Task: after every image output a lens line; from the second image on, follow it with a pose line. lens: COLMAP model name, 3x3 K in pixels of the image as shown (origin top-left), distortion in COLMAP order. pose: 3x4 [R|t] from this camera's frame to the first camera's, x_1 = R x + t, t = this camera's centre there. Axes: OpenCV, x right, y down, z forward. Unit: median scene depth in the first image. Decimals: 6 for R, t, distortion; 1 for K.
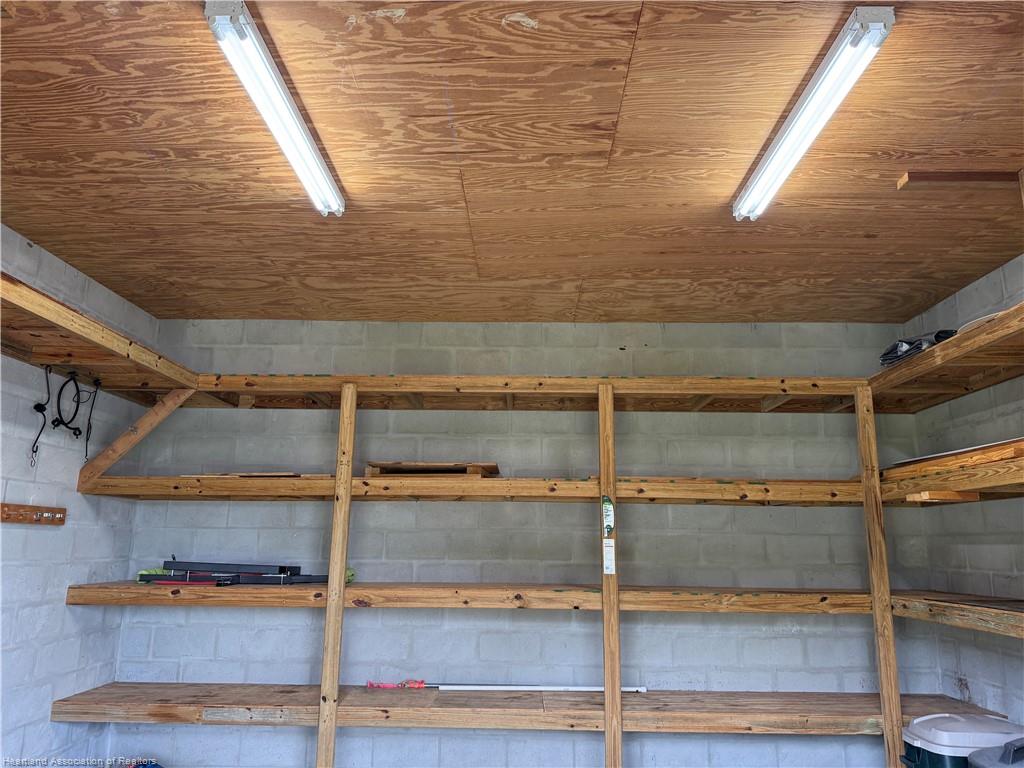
lens RADIAL K [[718.9, 0, 509.6], [0, 718.9, 383.7], [0, 0, 1]] dist [0.046246, -0.080760]
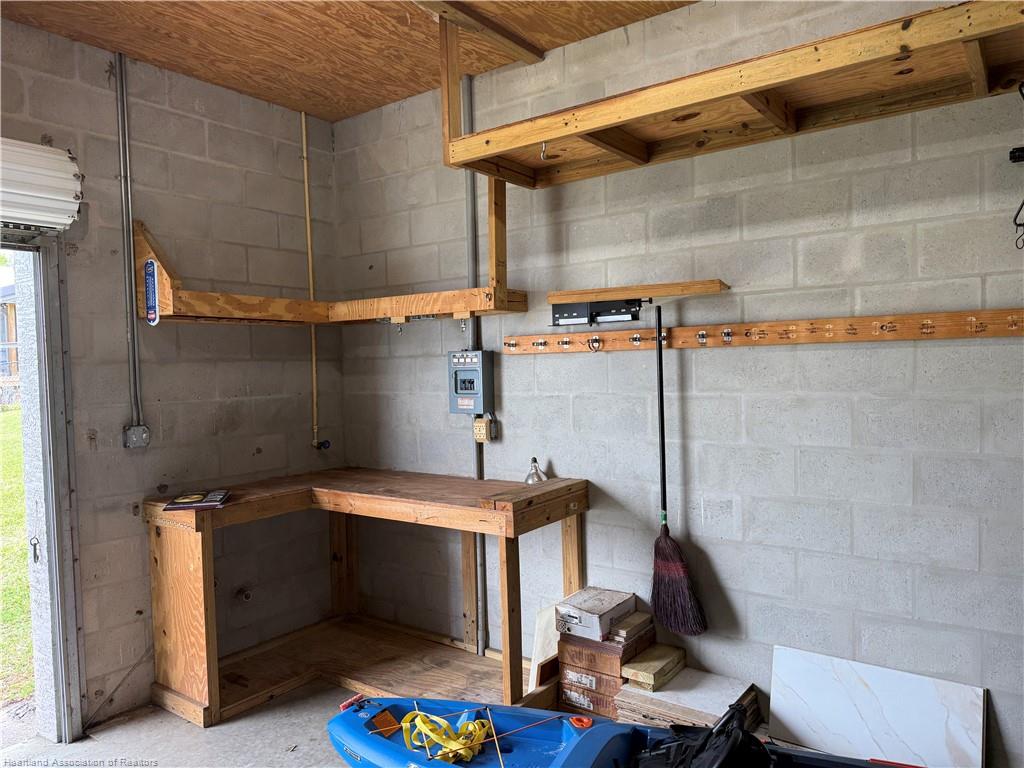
lens RADIAL K [[718.9, 0, 512.1], [0, 718.9, 386.1], [0, 0, 1]] dist [0.046246, -0.080760]
pose [[-0.571871, 0.033097, -0.819676, 0.123329], [0.199593, 0.974774, -0.099892, 0.213811], [0.795692, -0.220727, -0.564051, 1.007376]]
